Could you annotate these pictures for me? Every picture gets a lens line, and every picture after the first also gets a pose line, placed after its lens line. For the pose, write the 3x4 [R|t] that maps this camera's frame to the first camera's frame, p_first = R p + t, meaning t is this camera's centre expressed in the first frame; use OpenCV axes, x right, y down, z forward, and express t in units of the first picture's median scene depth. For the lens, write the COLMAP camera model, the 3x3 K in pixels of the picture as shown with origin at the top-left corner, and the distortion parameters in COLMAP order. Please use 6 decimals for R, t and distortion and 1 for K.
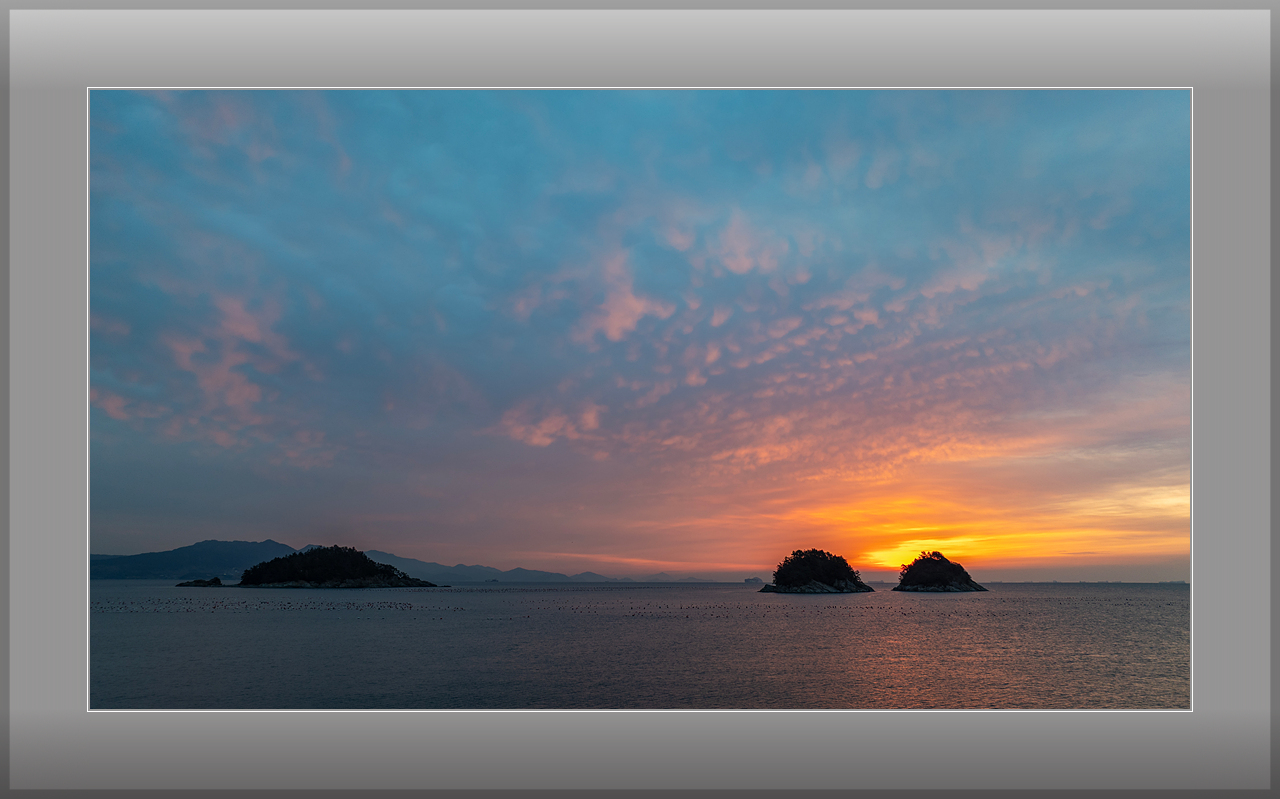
lens RADIAL K [[874.2, 0, 630.6], [0, 874.2, 433.5], [0, 0, 1]] dist [-0.000804, -0.011293]
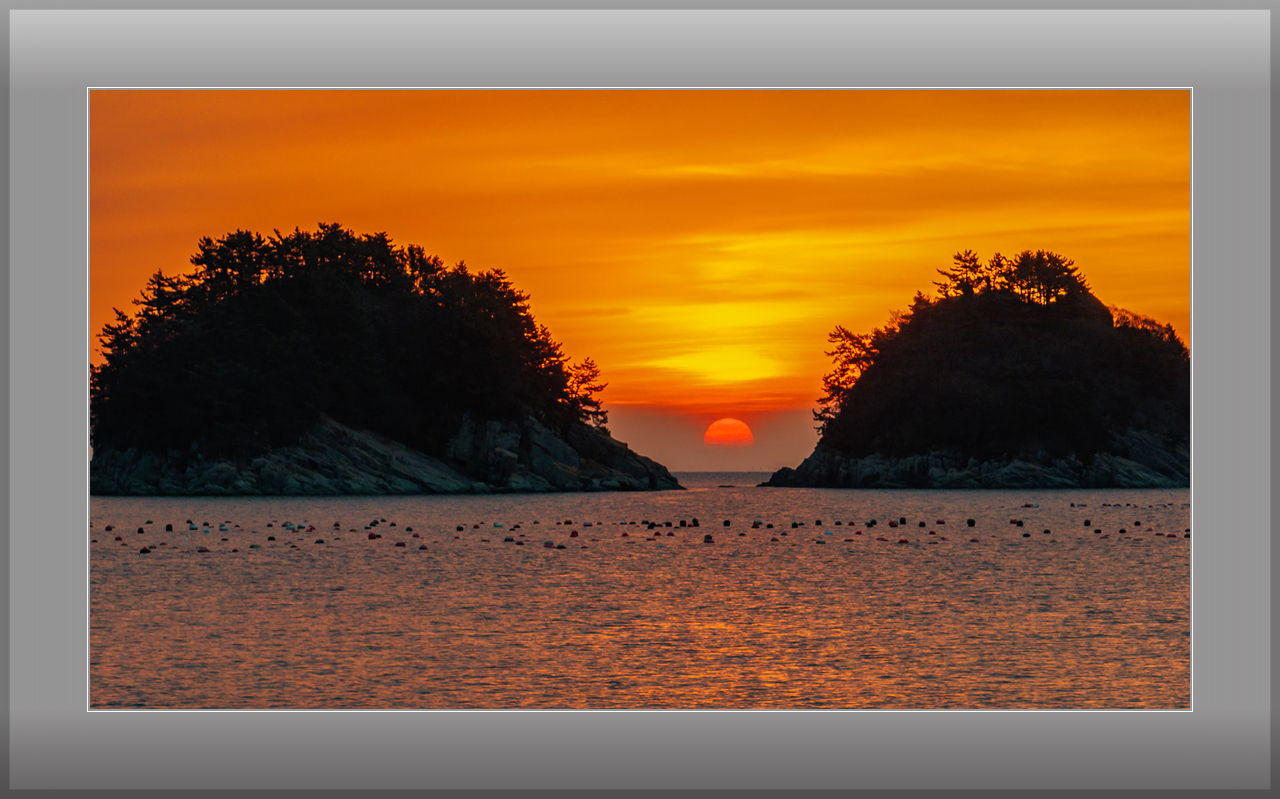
lens RADIAL K [[7967.1, 0, 594.7], [0, 7967.1, 416.5], [0, 0, 1]] dist [0.460205, 0.000000]
pose [[0.969821, -0.003443, 0.243792, -0.103585], [-0.037700, 0.985758, 0.163893, -0.077624], [-0.240884, -0.168137, 0.955879, -0.427481]]
